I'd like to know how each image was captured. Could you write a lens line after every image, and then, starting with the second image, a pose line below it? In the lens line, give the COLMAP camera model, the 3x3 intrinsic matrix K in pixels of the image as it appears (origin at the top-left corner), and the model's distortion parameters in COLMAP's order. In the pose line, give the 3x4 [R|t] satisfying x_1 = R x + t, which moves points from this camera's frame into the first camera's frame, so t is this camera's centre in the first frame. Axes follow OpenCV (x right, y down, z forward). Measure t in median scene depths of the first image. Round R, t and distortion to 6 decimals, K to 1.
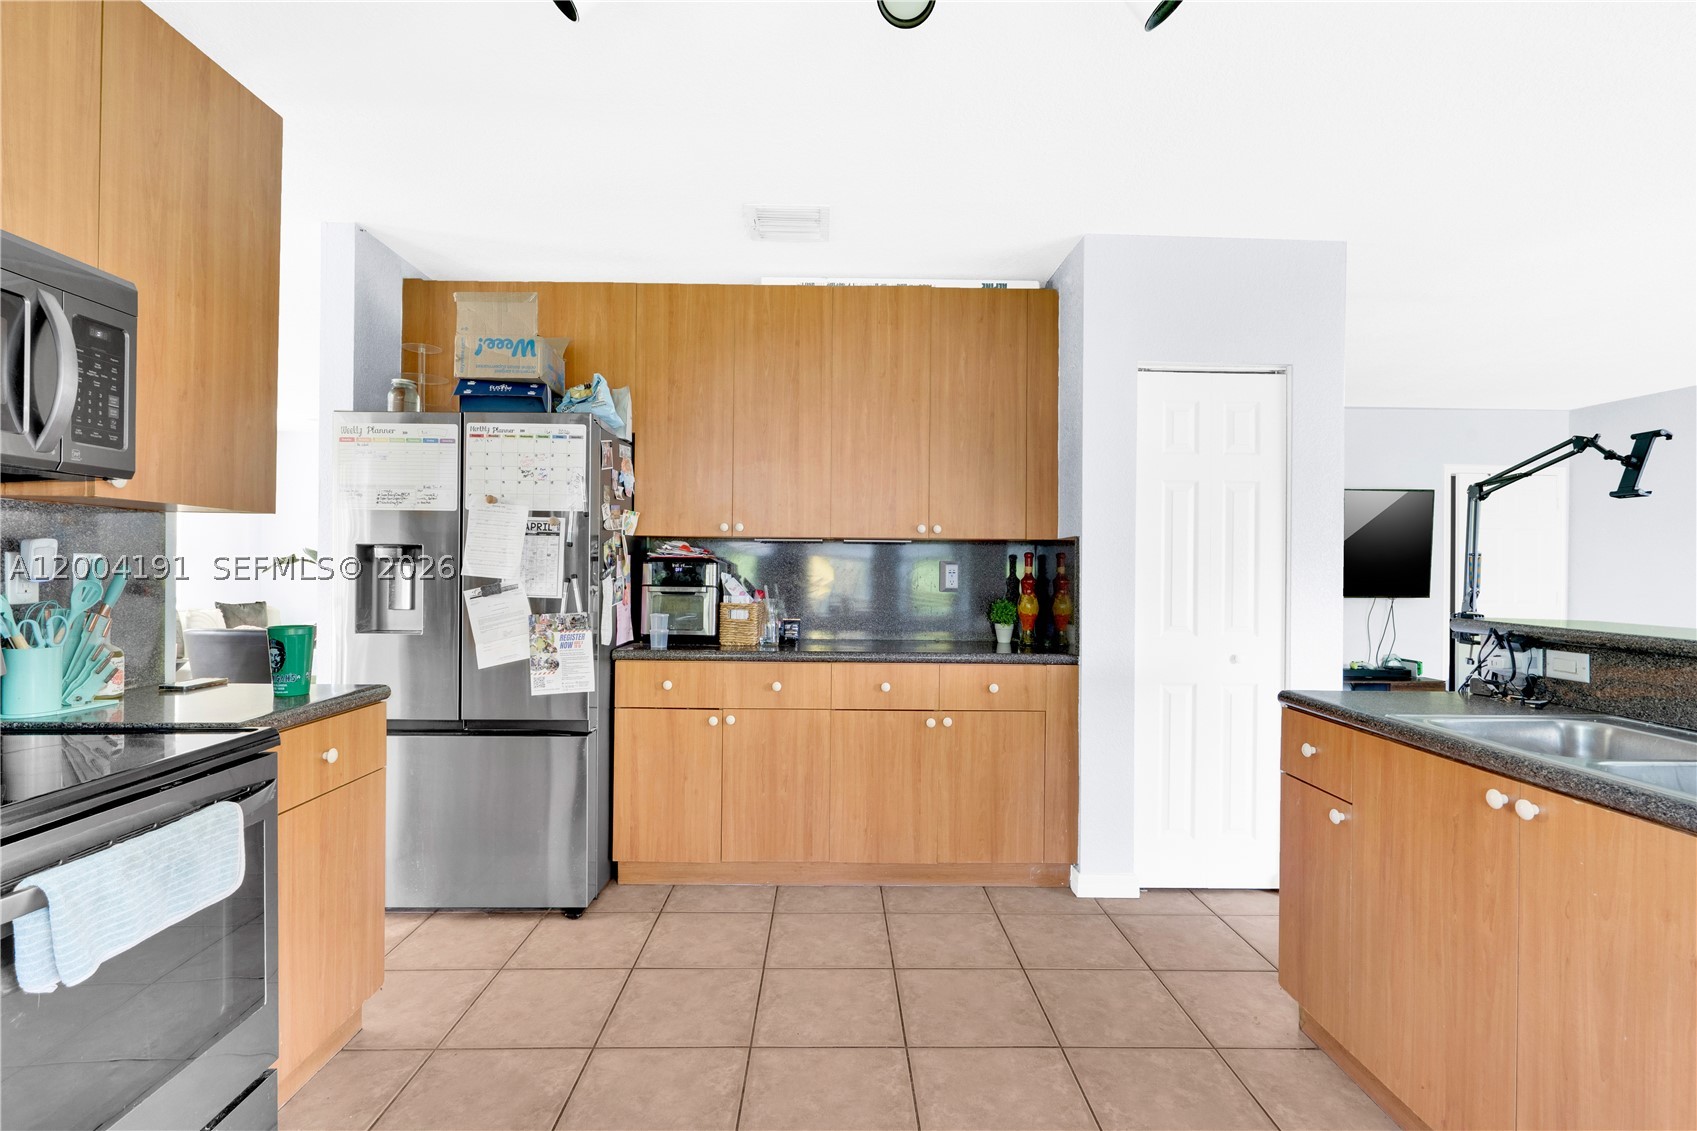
lens RADIAL K [[809.8, 0, 852.6], [0, 809.8, 574.9], [0, 0, 1]] dist [-0.000782, -0.000123]
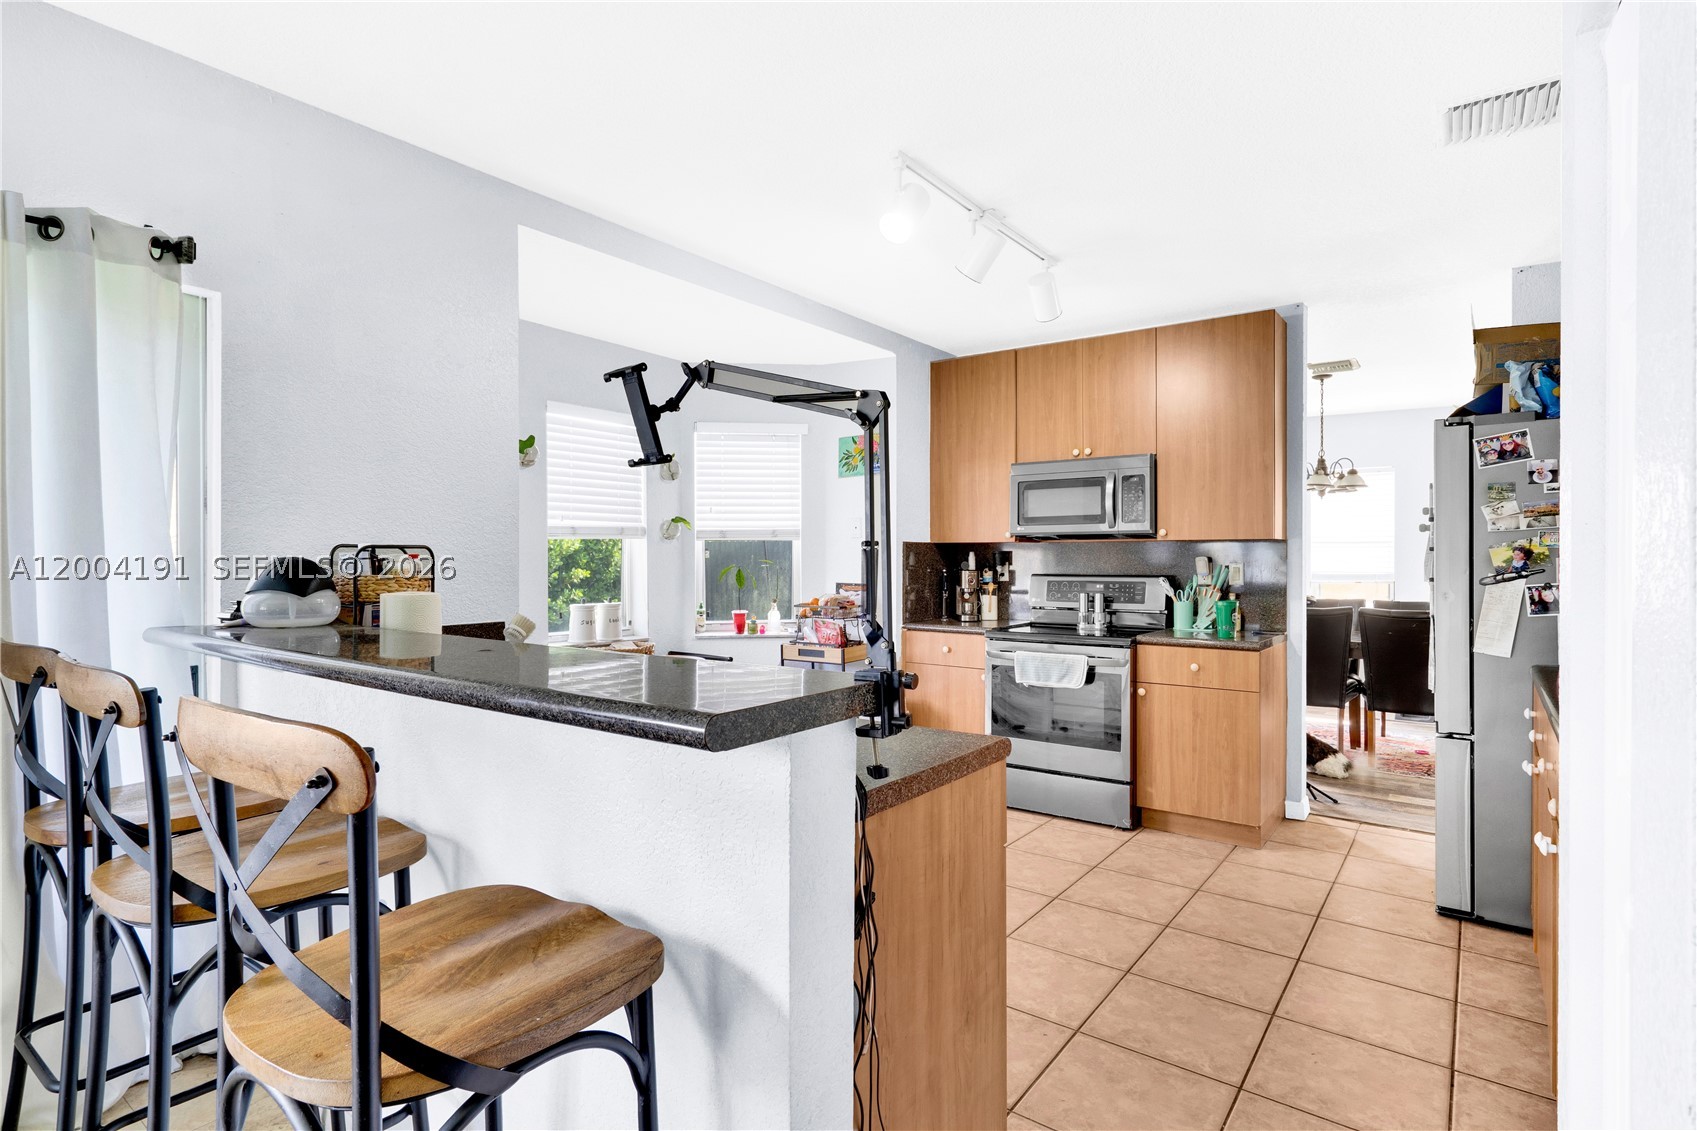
lens RADIAL K [[754.5, 0, 848.5], [0, 754.5, 565.5], [0, 0, 1]] dist [-0.000861, -0.000153]
pose [[-0.606554, -0.001595, -0.795040, 1.163058], [-0.009676, 0.999939, 0.005376, -0.022885], [0.794983, 0.010954, -0.606533, 1.290859]]
